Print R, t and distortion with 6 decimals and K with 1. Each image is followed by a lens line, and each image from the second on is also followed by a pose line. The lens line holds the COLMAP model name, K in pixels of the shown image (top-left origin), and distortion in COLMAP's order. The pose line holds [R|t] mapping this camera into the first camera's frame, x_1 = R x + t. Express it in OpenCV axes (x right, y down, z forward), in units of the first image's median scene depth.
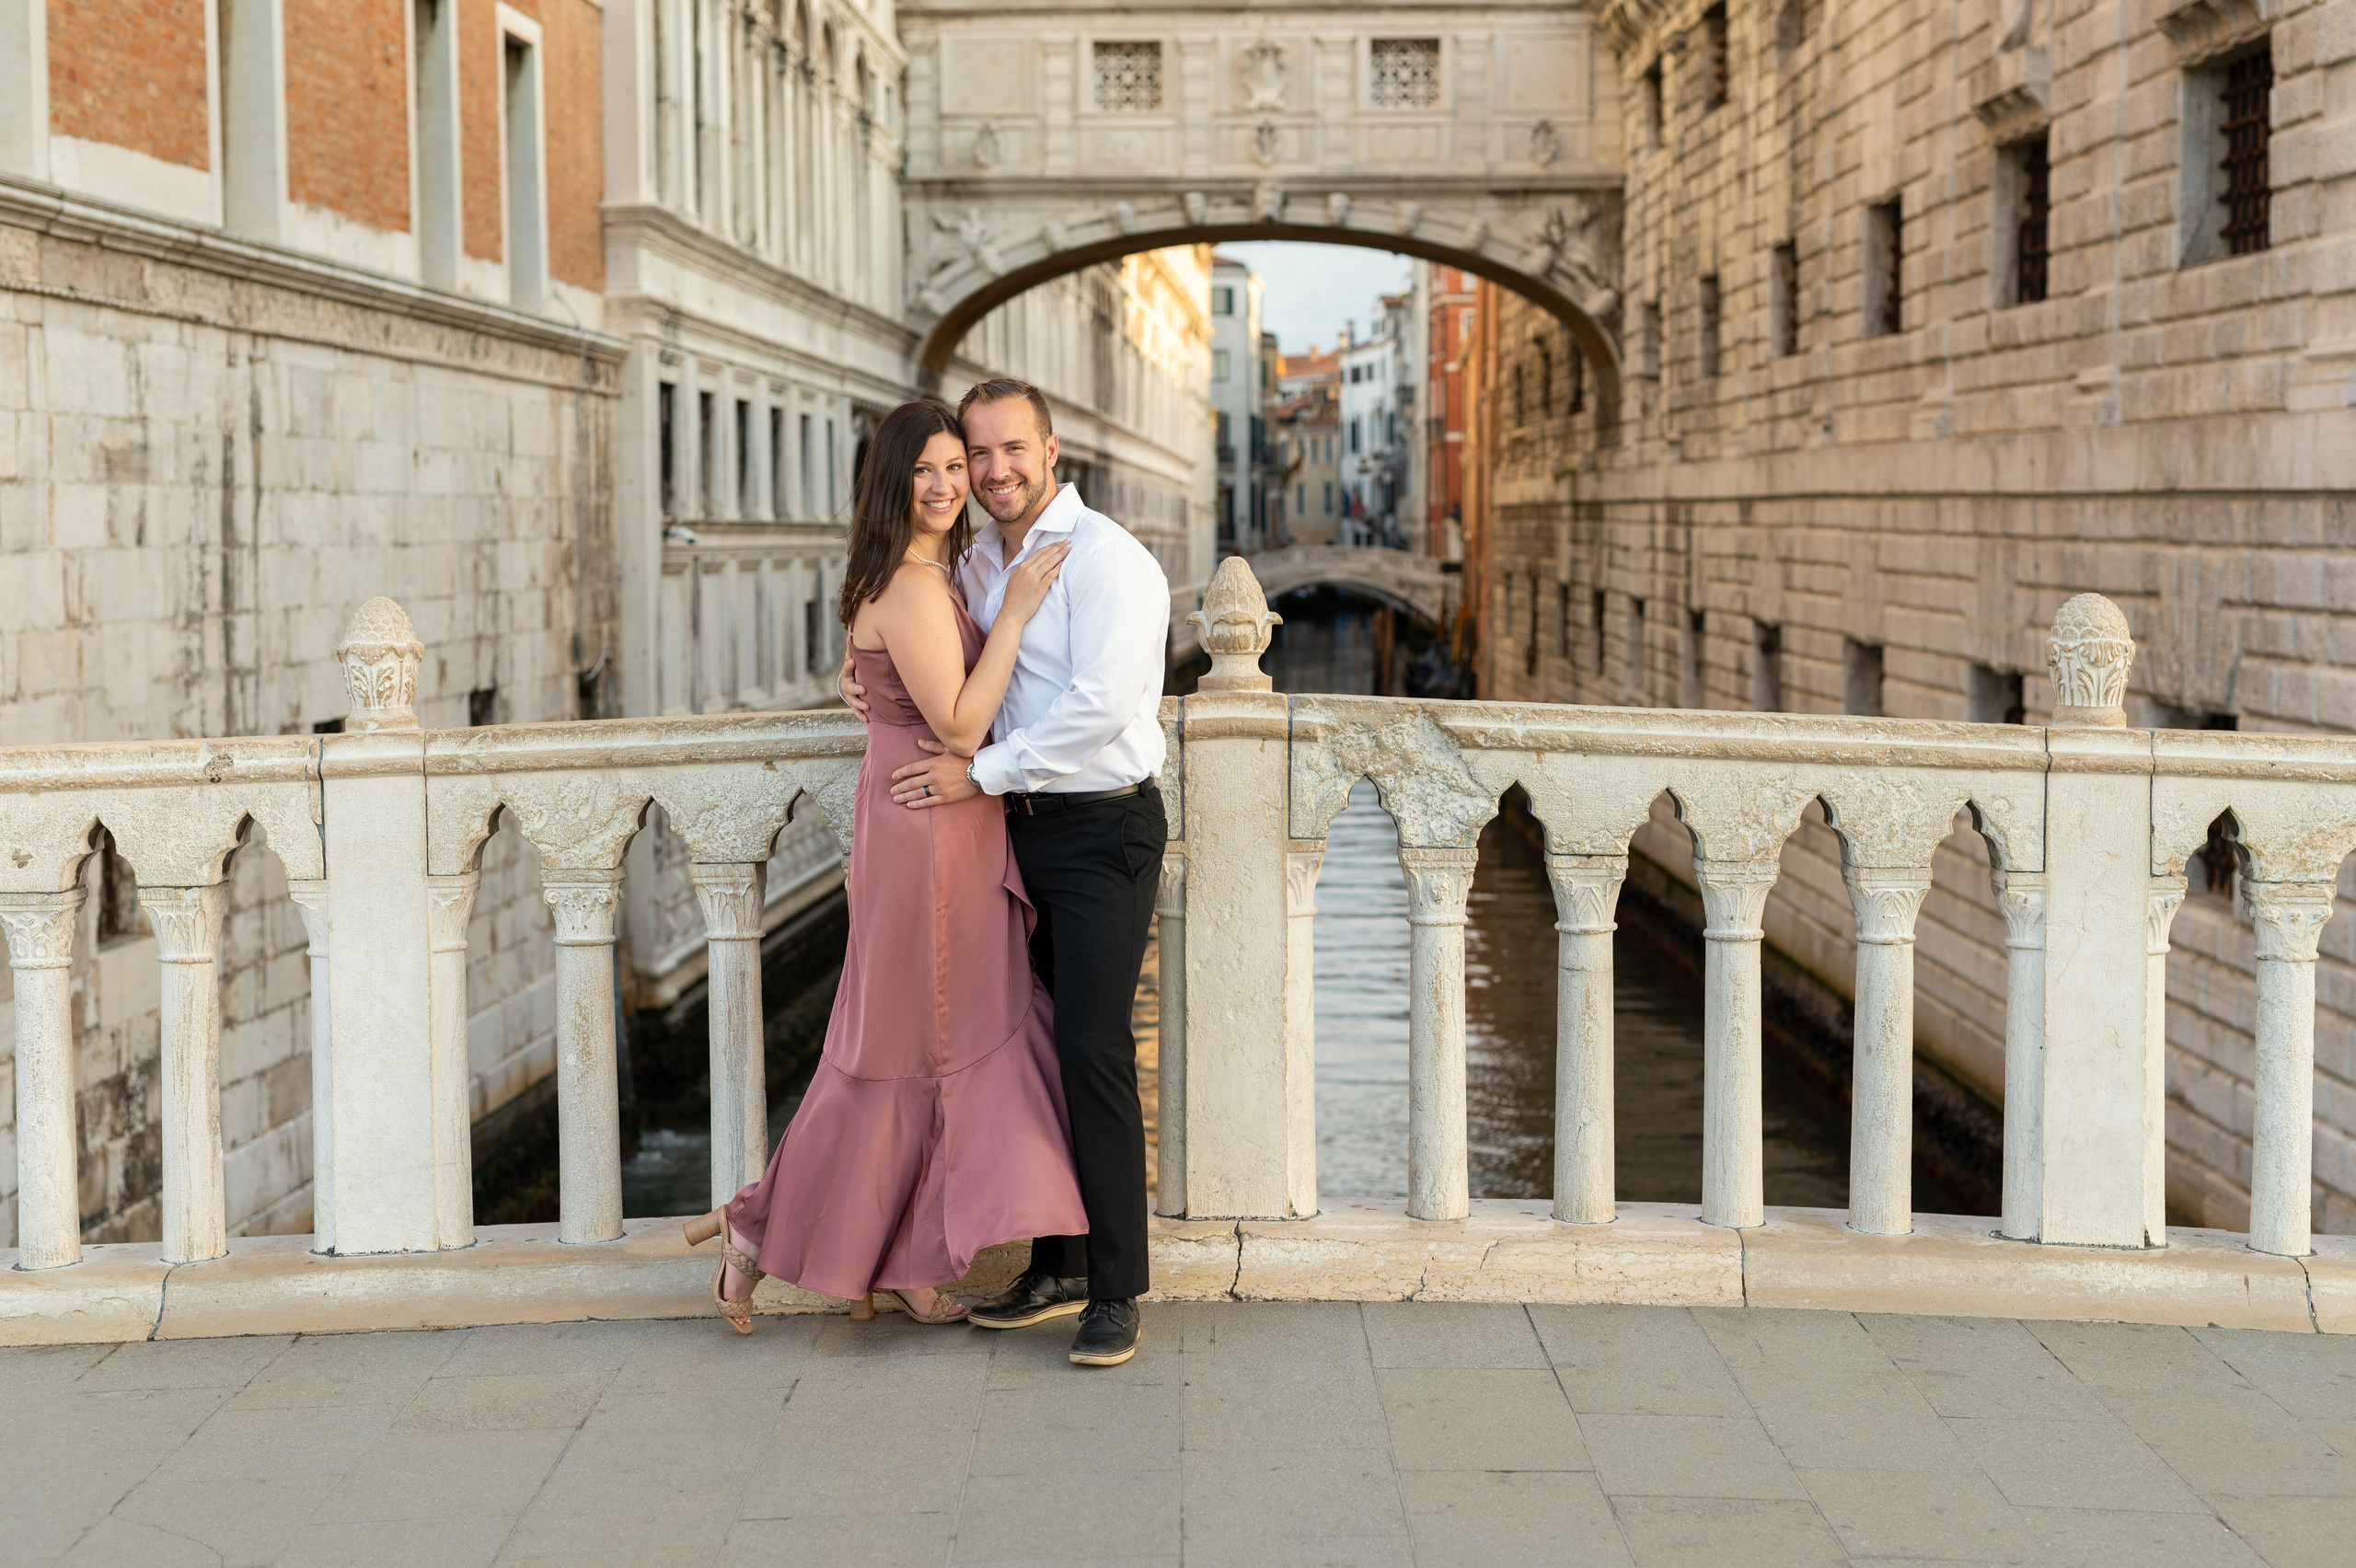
lens RADIAL K [[3343.9, 0, 1178.0], [0, 3343.9, 784.0], [0, 0, 1]] dist [-0.018275, 0.050053]
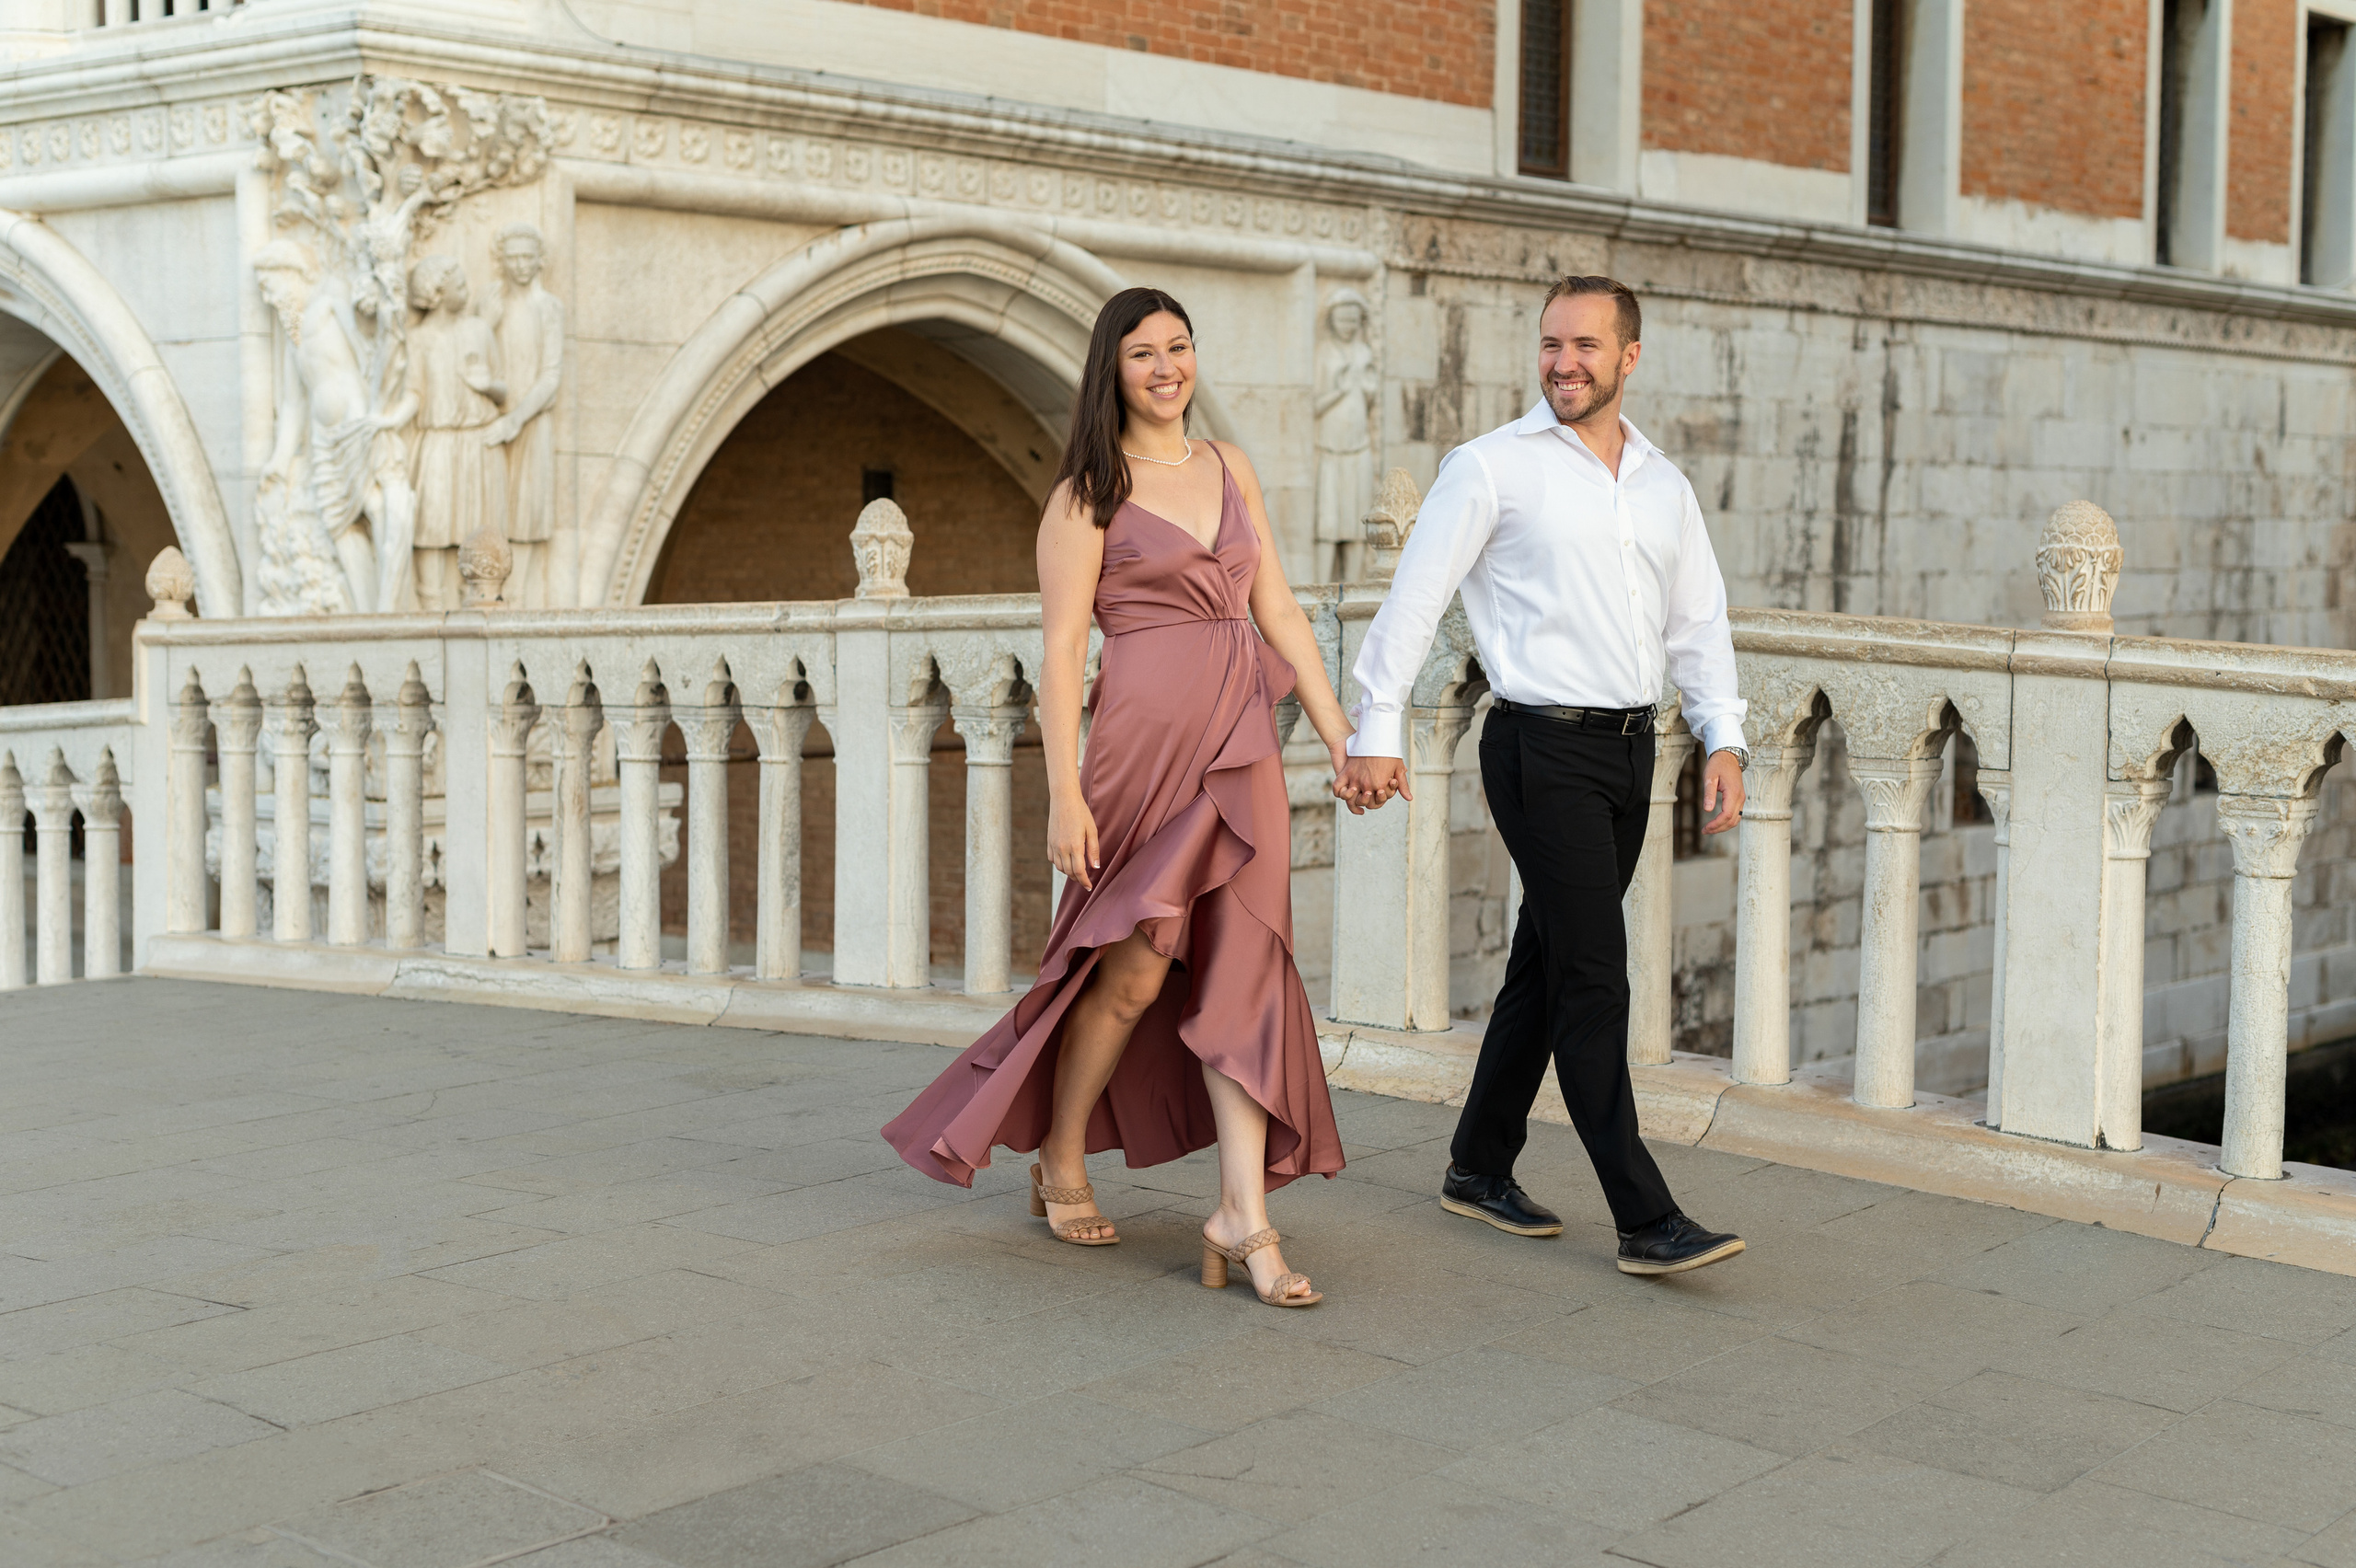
lens RADIAL K [[3288.5, 0, 1132.6], [0, 3288.5, 787.4], [0, 0, 1]] dist [0.018214, -0.016687]
pose [[0.771327, 0.059577, -0.633644, 0.224932], [-0.058463, 0.998032, 0.022672, 0.007879], [0.633748, 0.019557, 0.773293, 0.013647]]
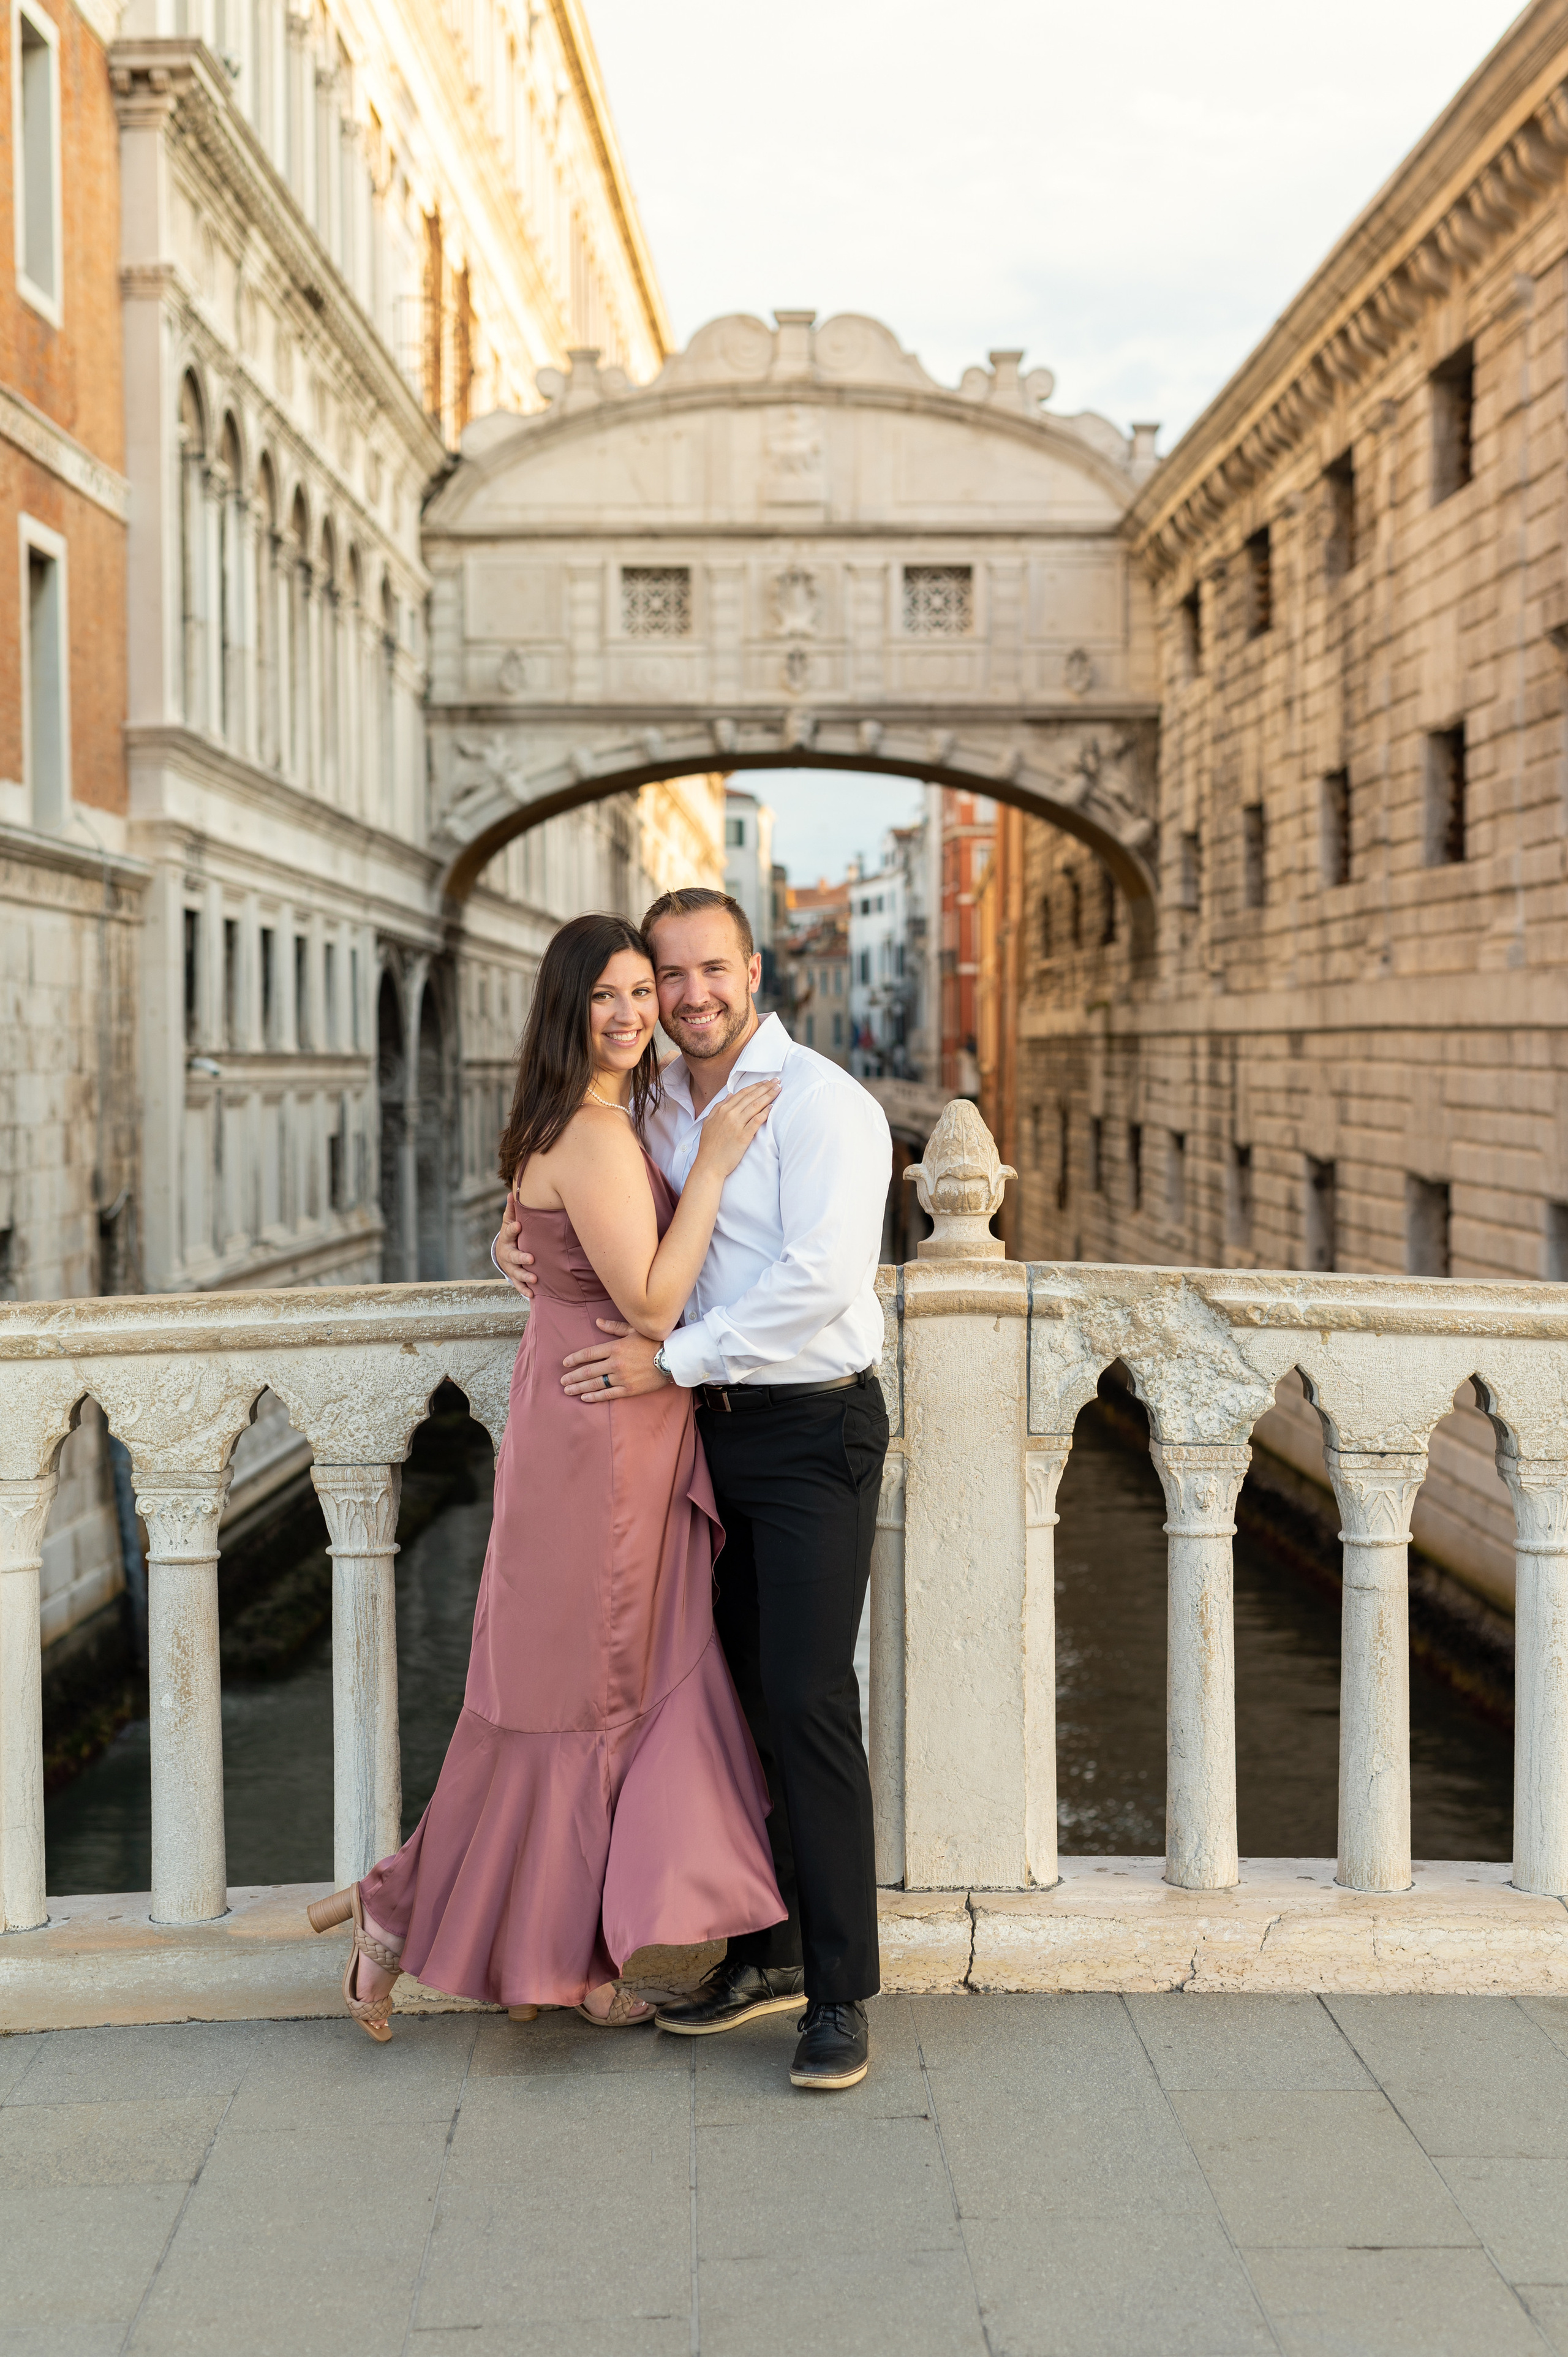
lens RADIAL K [[3345.1, 0, 784.0], [0, 3345.1, 1178.5], [0, 0, 1]] dist [-0.018275, 0.050053]
pose [[0.999528, 0.000432, 0.030721, -0.017539], [0.000823, 0.999166, -0.040833, -0.004425], [-0.030713, 0.040839, 0.998694, 0.051787]]
